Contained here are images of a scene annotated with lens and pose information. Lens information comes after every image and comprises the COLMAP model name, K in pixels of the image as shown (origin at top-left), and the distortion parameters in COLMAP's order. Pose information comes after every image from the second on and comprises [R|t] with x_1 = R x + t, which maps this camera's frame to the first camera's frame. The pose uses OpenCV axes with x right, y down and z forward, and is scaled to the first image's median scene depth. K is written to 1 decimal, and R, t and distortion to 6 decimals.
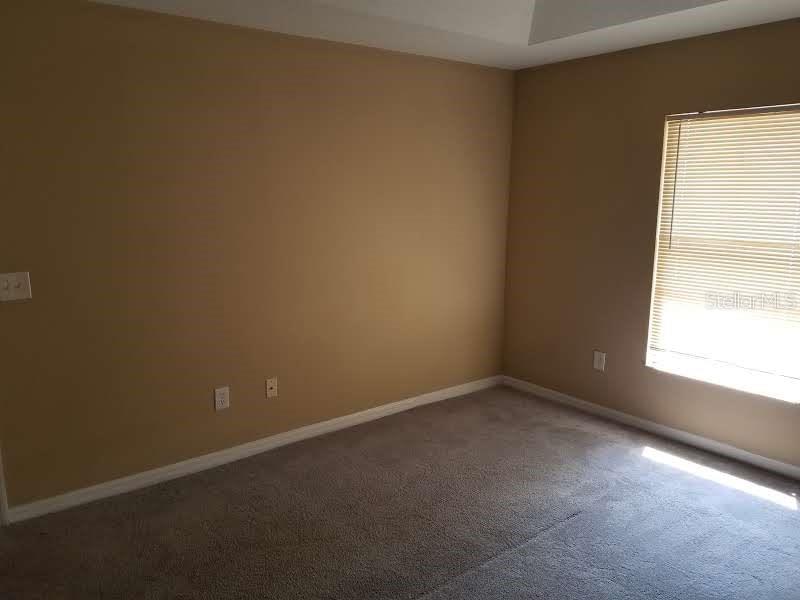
lens RADIAL K [[631.1, 0, 400.0], [0, 631.1, 300.0], [0, 0, 1]] dist [0.011464, -0.000636]
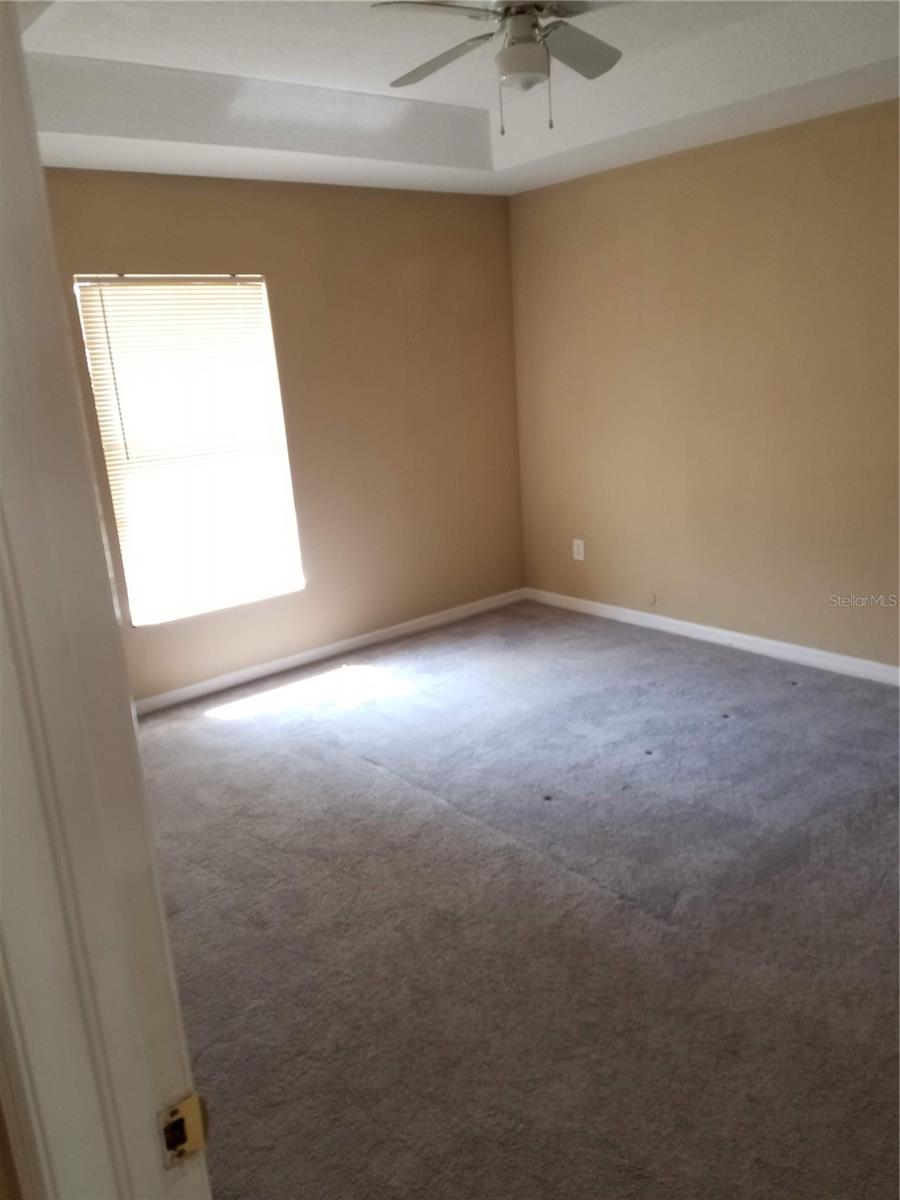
lens RADIAL K [[946.6, 0, 450.0], [0, 946.6, 600.0], [0, 0, 1]] dist [0.011464, -0.000636]
pose [[-0.048966, -0.251022, 0.966742, -0.726804], [0.249786, 0.934069, 0.255191, -0.121156], [-0.967062, 0.253974, 0.016964, 0.681492]]
